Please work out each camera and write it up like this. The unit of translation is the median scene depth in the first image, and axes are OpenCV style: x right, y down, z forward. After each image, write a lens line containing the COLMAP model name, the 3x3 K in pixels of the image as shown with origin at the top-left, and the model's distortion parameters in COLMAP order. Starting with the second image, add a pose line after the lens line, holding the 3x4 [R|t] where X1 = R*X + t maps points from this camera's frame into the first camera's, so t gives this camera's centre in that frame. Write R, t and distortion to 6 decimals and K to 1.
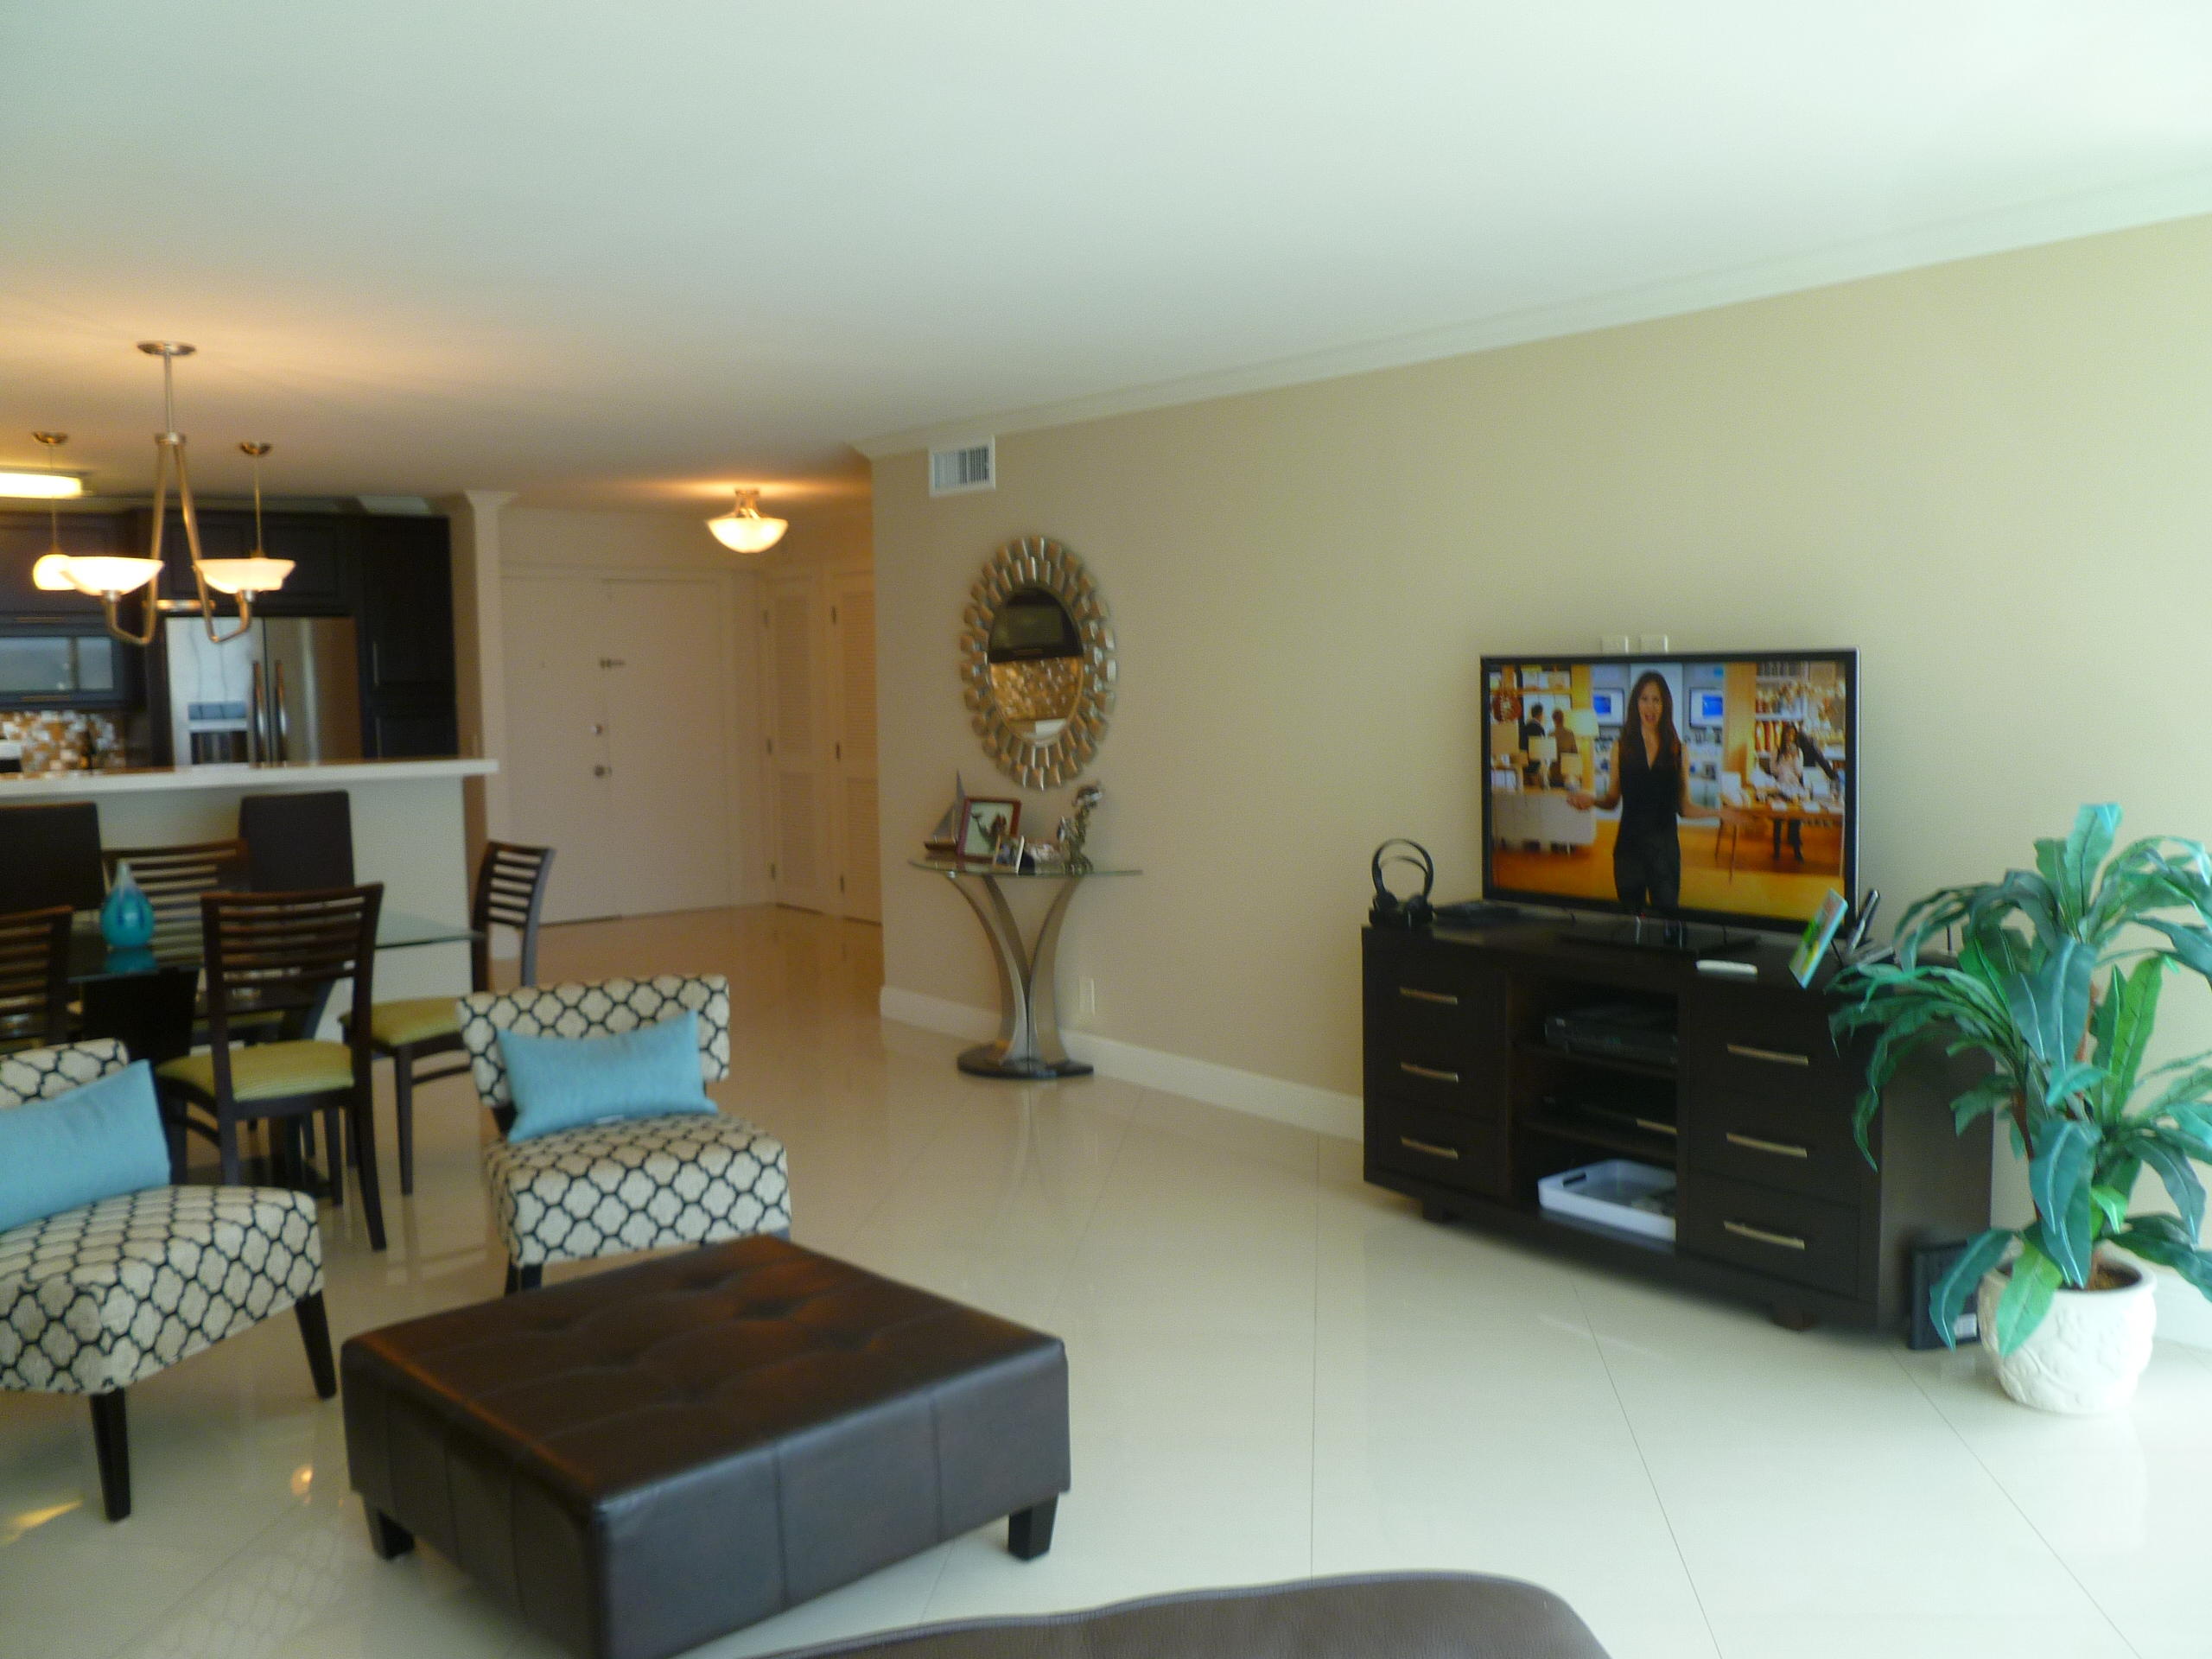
lens RADIAL K [[1837.8, 0, 1112.1], [0, 1837.8, 812.2], [0, 0, 1]] dist [-0.098886, 0.057298]
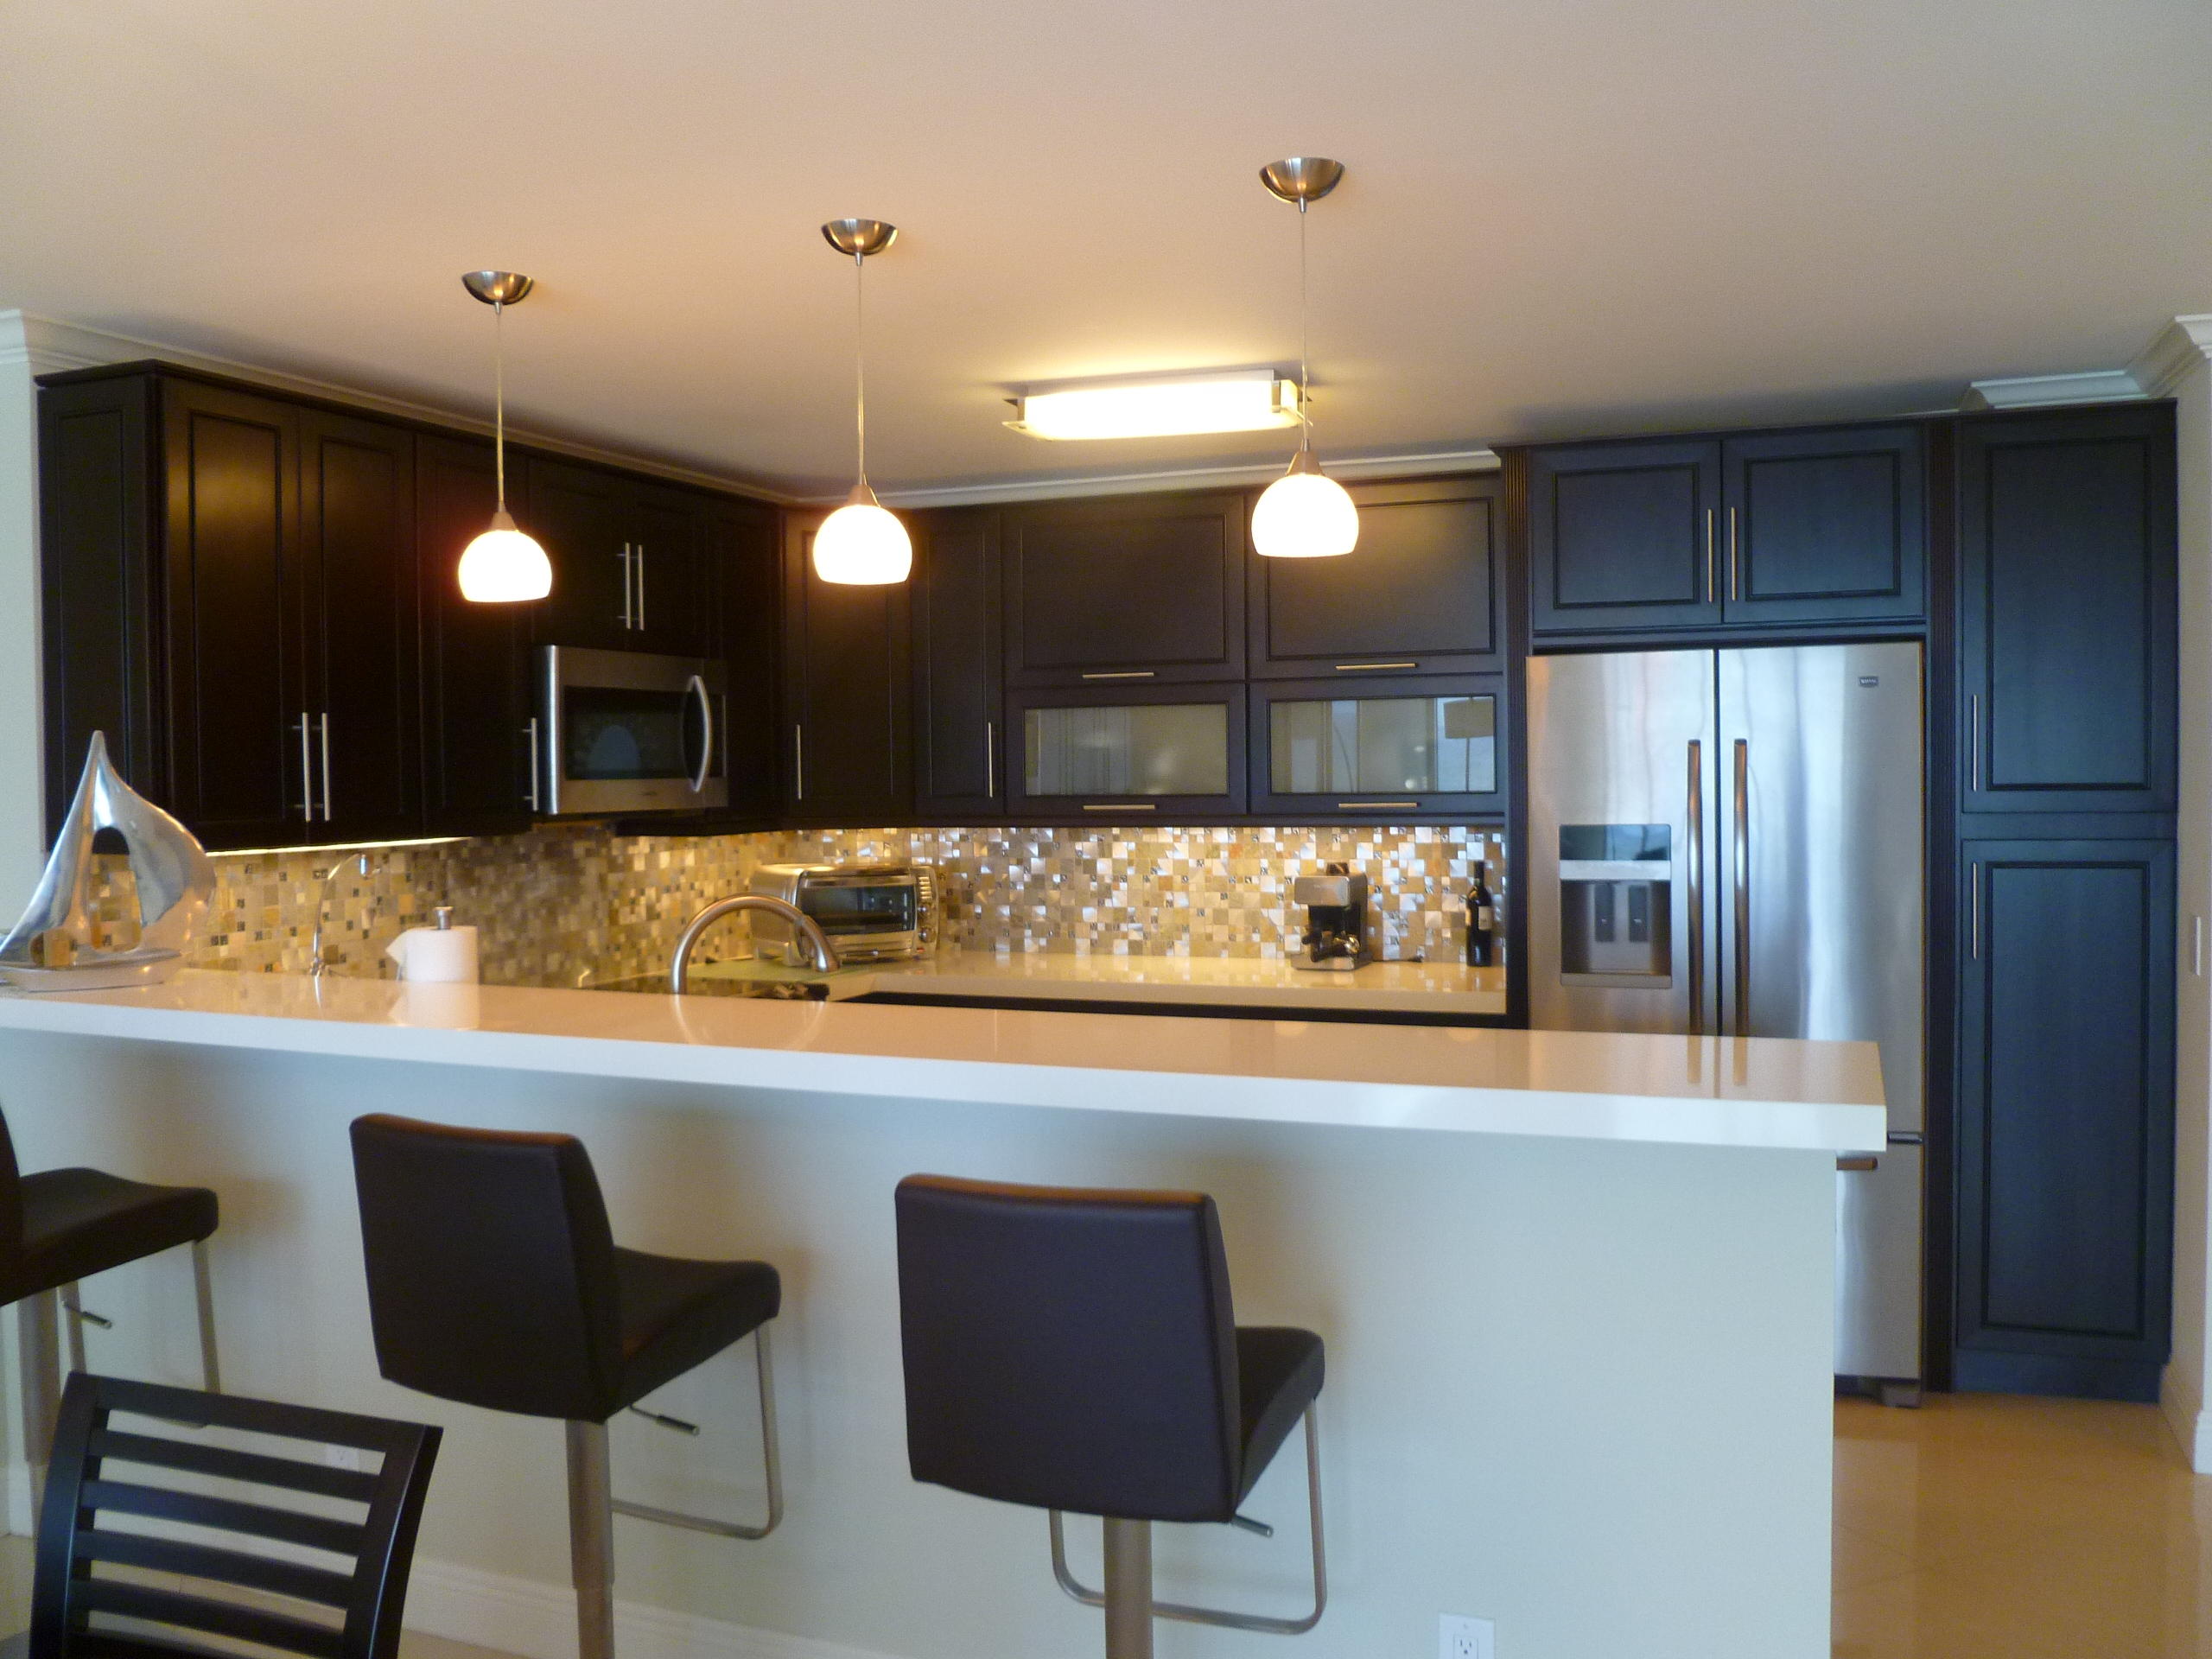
lens RADIAL K [[1837.8, 0, 1096.1], [0, 1837.8, 833.7], [0, 0, 1]] dist [-0.098886, 0.057298]
pose [[0.489738, 0.037240, -0.871074, -0.181269], [-0.060146, 0.998150, 0.008857, -0.073614], [0.869793, 0.048054, 0.491072, 0.859667]]
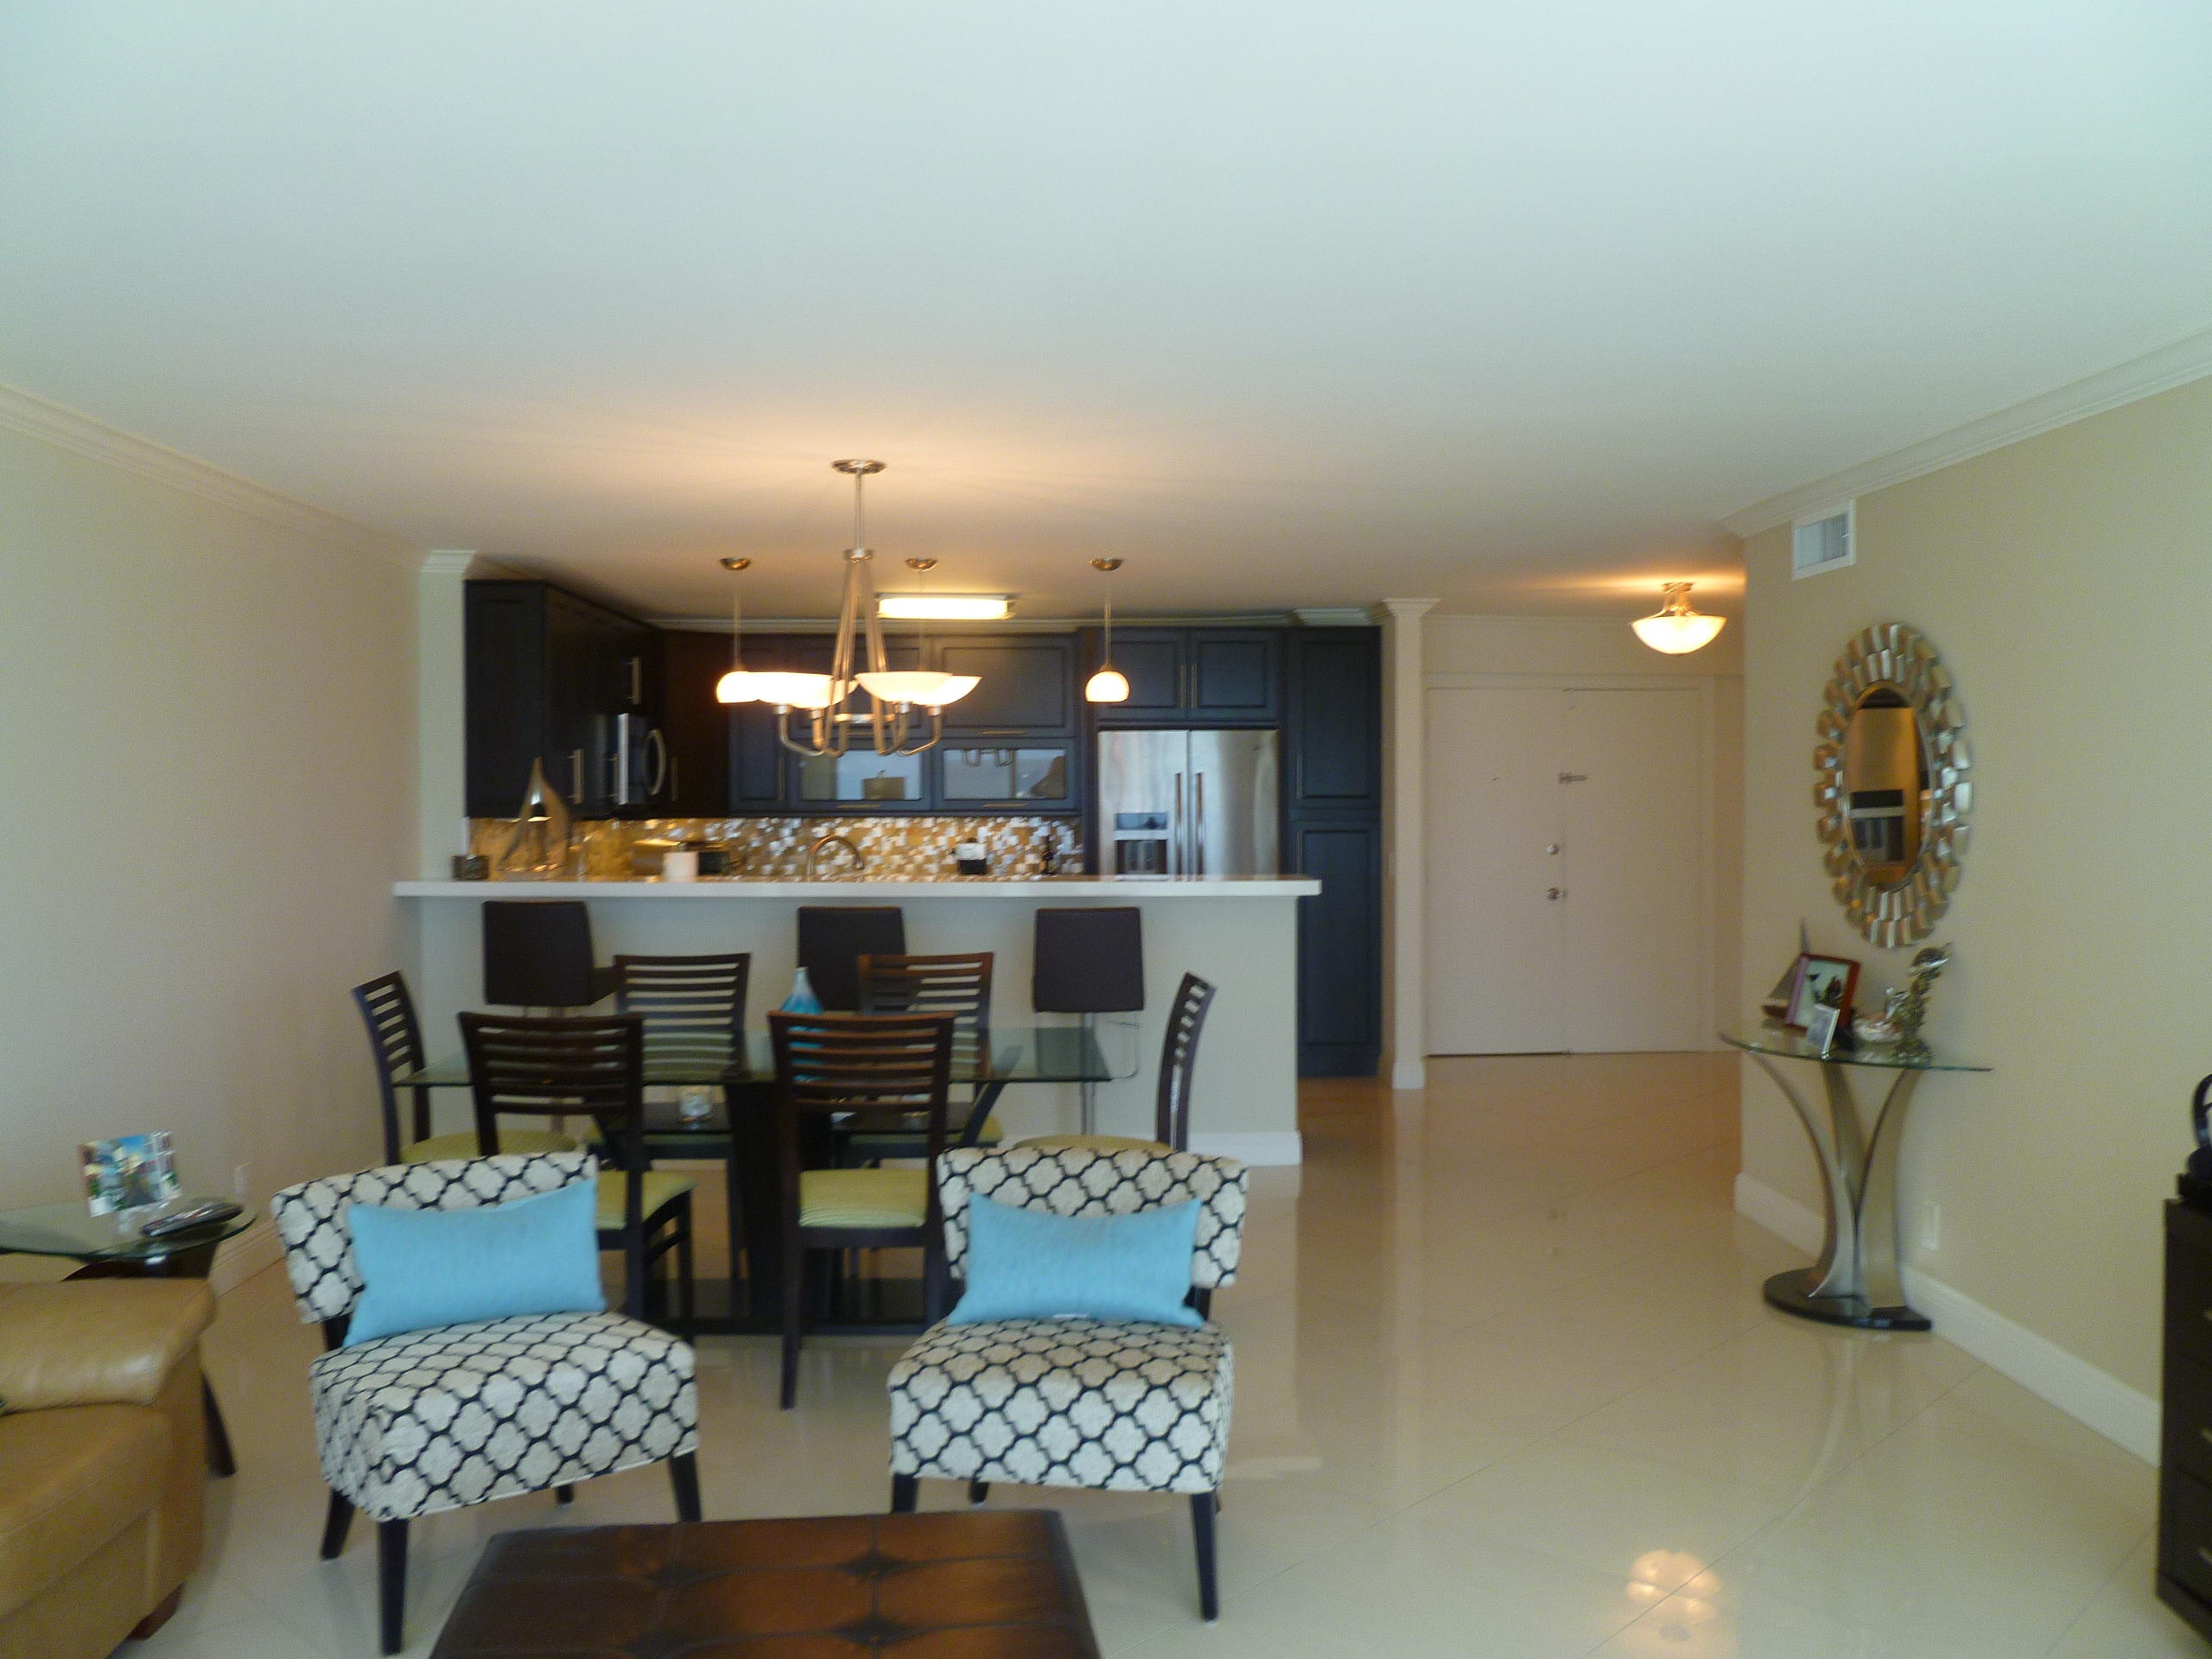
lens RADIAL K [[1837.8, 0, 1099.0], [0, 1837.8, 822.3], [0, 0, 1]] dist [-0.098886, 0.057298]
pose [[0.798884, 0.019998, -0.601152, 0.156395], [-0.053710, 0.997826, -0.038182, -0.019059], [0.599082, 0.062790, 0.798222, 0.200265]]
